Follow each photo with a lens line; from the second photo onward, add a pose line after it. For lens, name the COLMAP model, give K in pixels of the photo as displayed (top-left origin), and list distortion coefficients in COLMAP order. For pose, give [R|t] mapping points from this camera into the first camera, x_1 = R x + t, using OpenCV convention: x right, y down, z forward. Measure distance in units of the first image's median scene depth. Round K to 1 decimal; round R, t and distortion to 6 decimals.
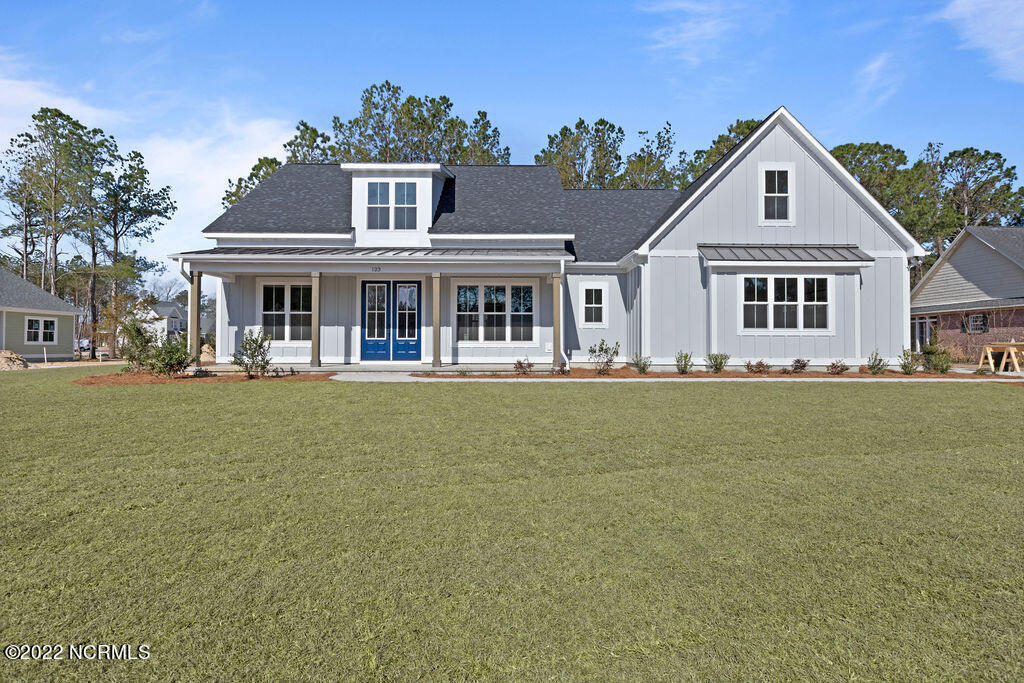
lens RADIAL K [[537.4, 0, 511.4], [0, 537.4, 343.0], [0, 0, 1]] dist [0.005114, 0.000597]
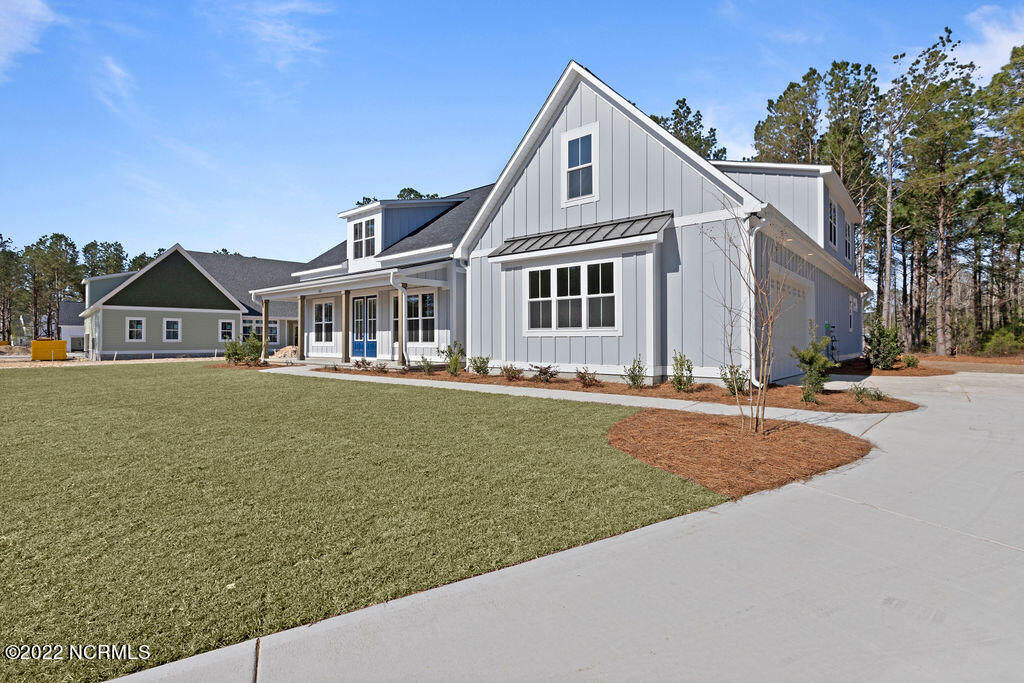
lens RADIAL K [[504.5, 0, 510.9], [0, 504.5, 339.9], [0, 0, 1]] dist [0.000515, 0.000066]
pose [[0.745887, -0.004078, -0.666060, 0.931068], [0.007395, 0.999970, 0.002160, -0.010665], [0.666032, -0.006536, 0.745895, 0.346676]]
